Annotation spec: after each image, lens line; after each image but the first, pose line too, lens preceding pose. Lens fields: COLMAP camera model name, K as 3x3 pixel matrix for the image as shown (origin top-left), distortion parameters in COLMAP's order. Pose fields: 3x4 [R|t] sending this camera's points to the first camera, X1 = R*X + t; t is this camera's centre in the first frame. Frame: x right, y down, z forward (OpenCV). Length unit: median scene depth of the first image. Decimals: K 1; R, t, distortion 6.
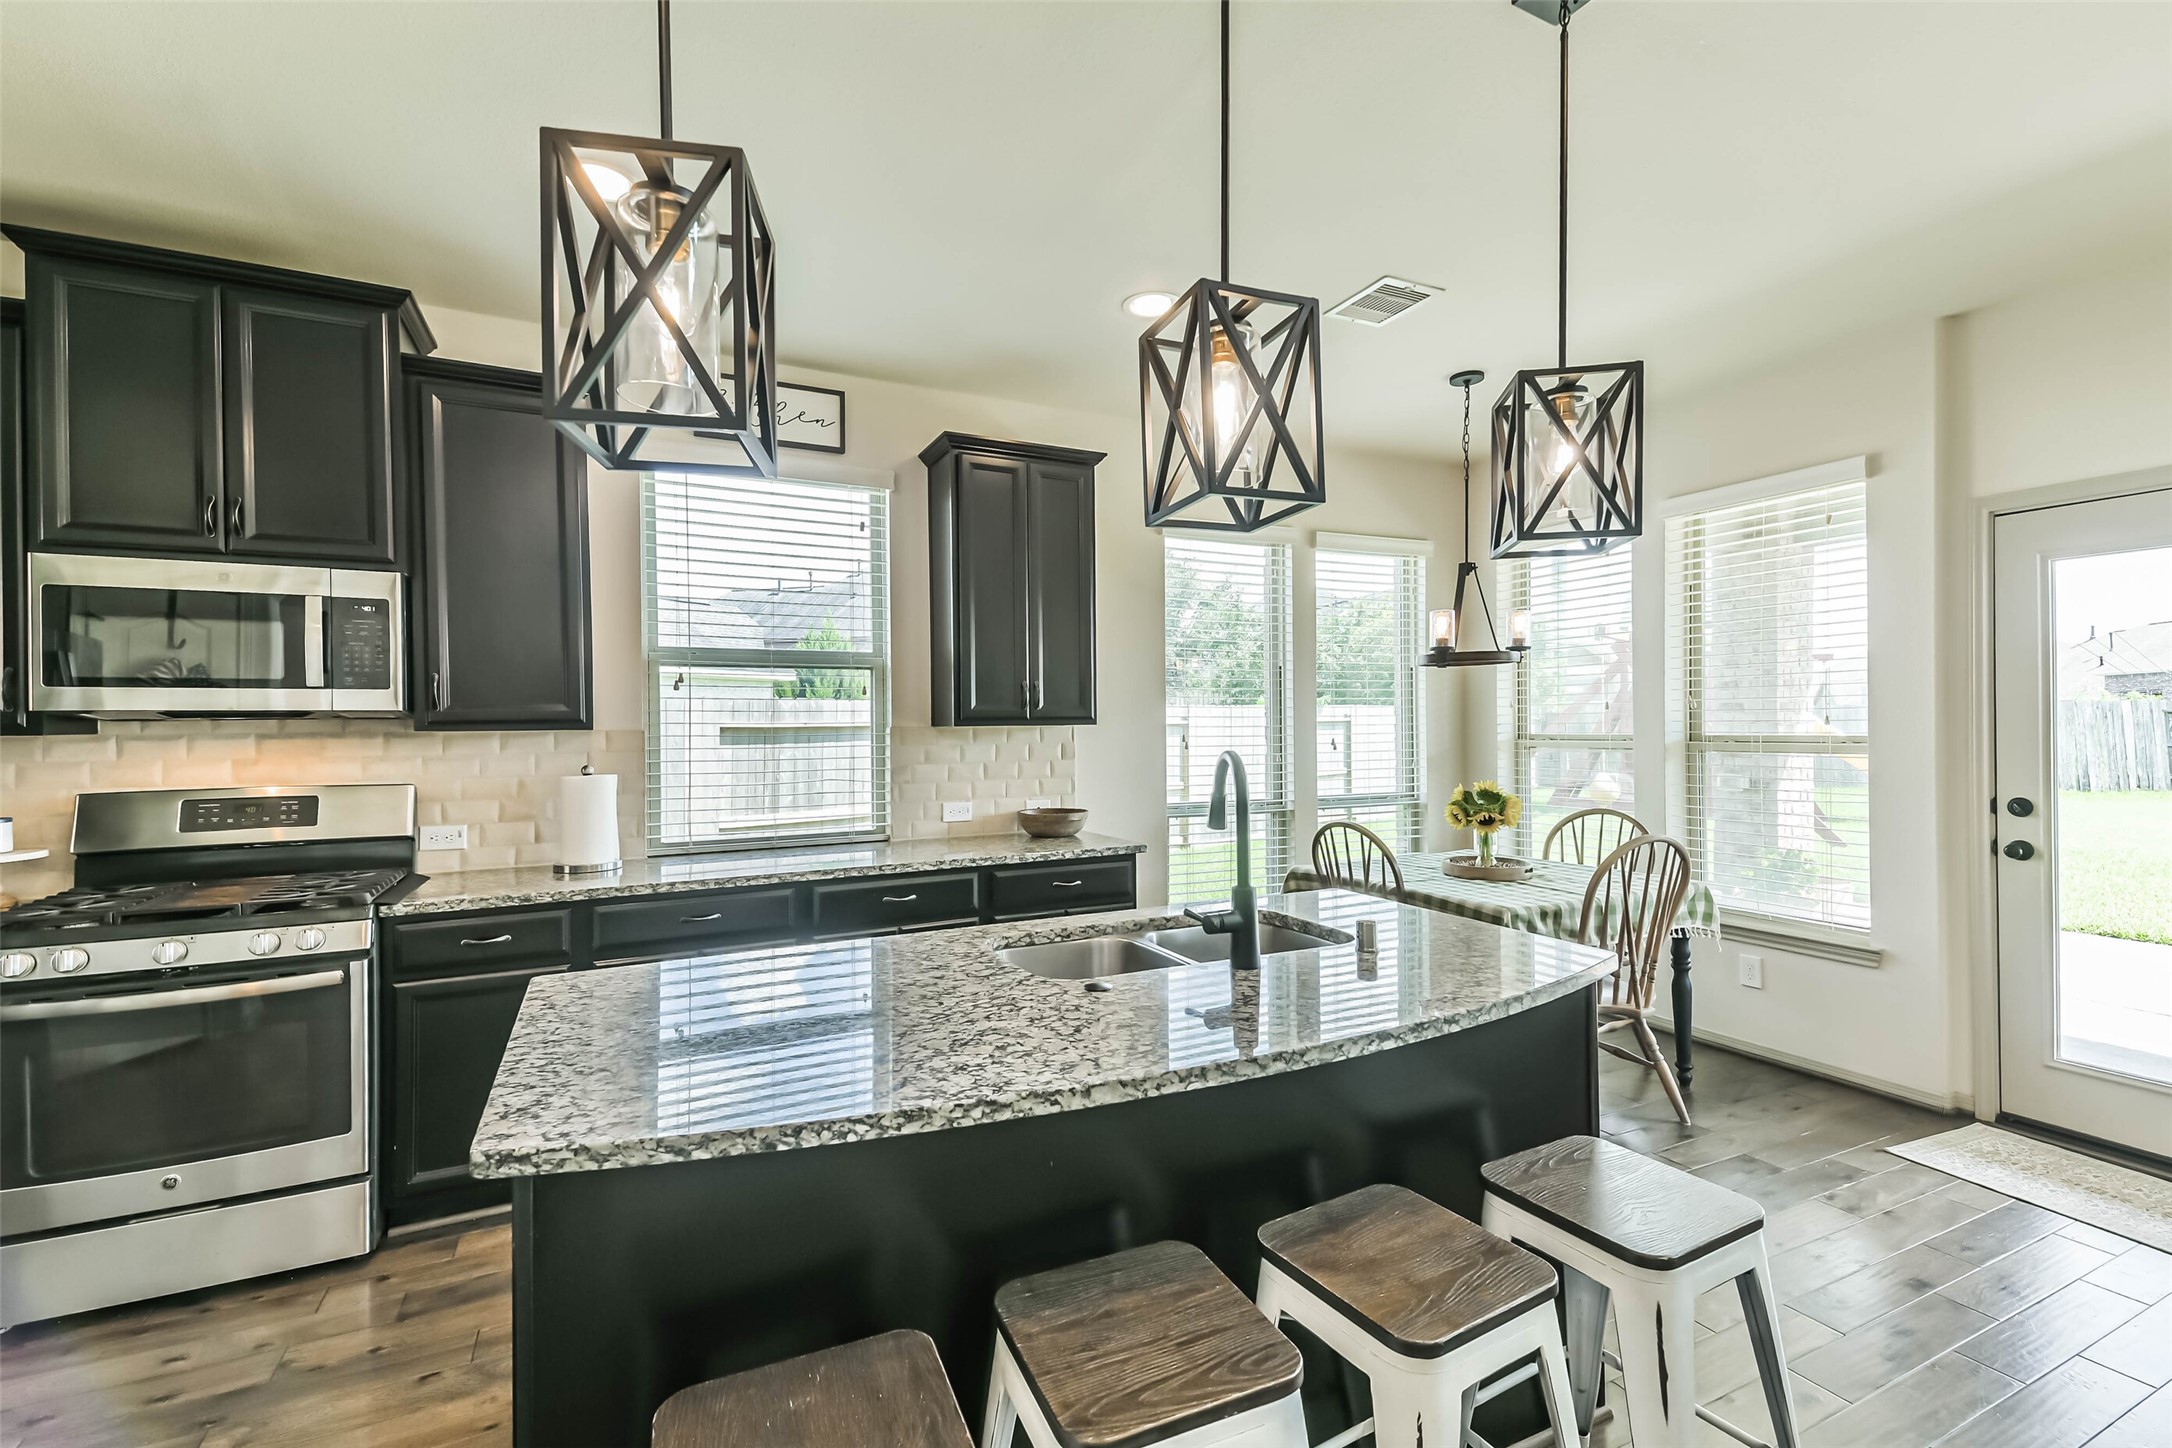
lens RADIAL K [[946.0, 0, 1088.0], [0, 946.0, 727.8], [0, 0, 1]] dist [0.081236, -0.038426]
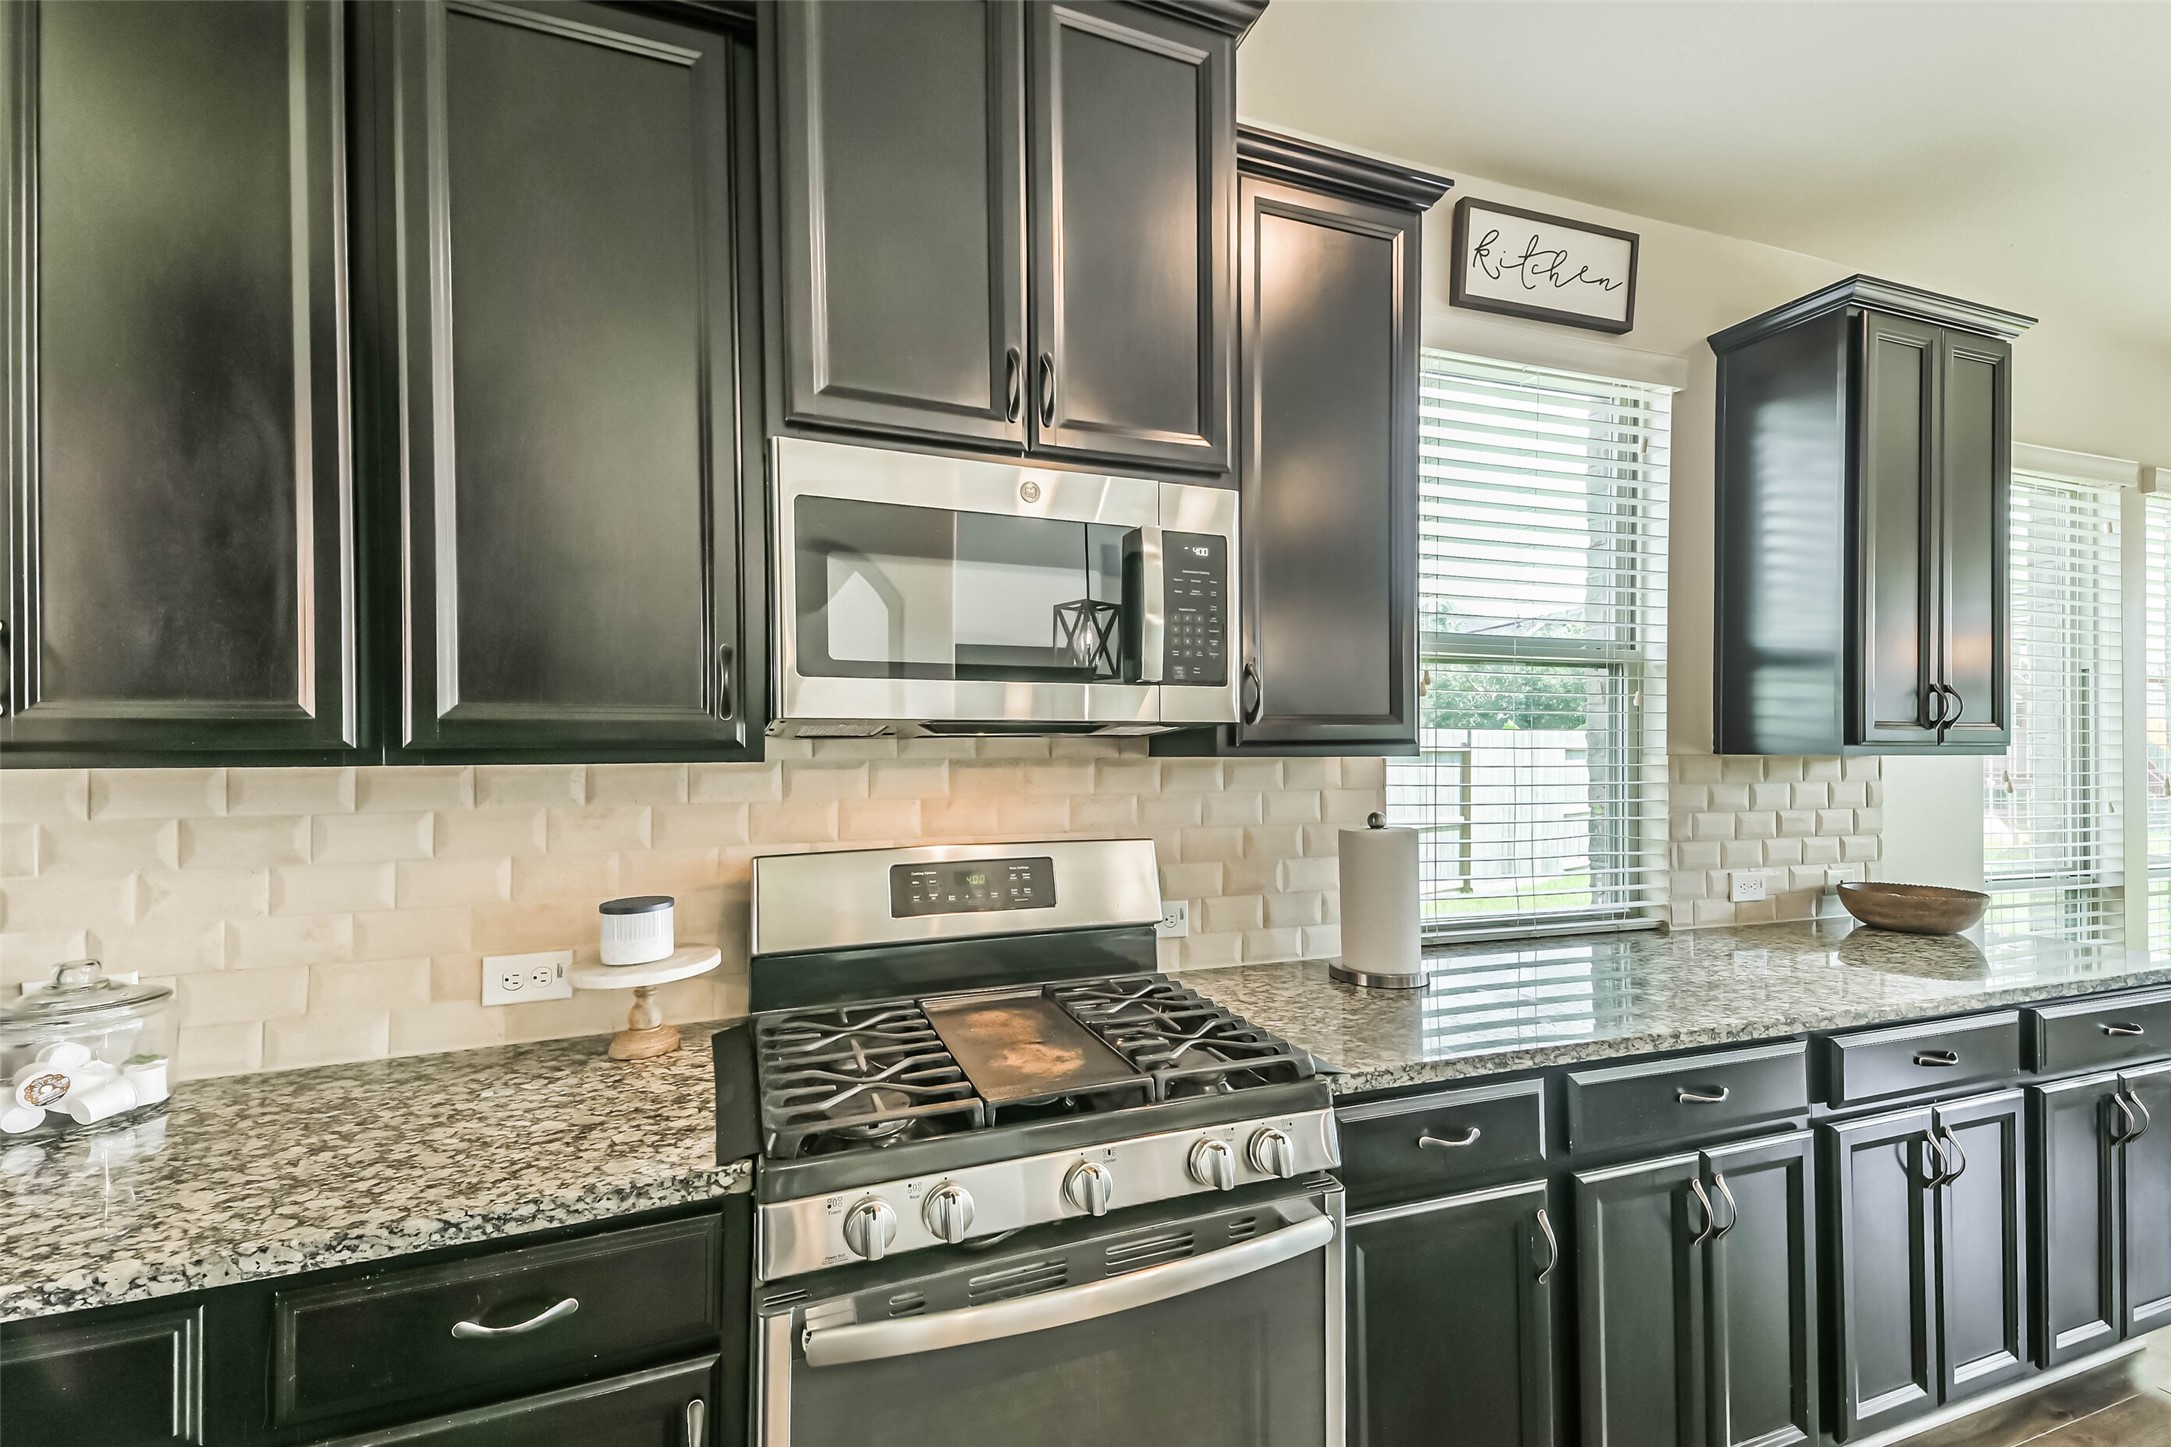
lens RADIAL K [[959.6, 0, 1085.5], [0, 959.6, 723.5], [0, 0, 1]] dist [0.083591, -0.034382]
pose [[0.995081, -0.000519, -0.099059, -0.558329], [-0.002783, 0.999445, -0.033199, 0.002907], [0.099021, 0.033311, 0.994528, 0.305388]]
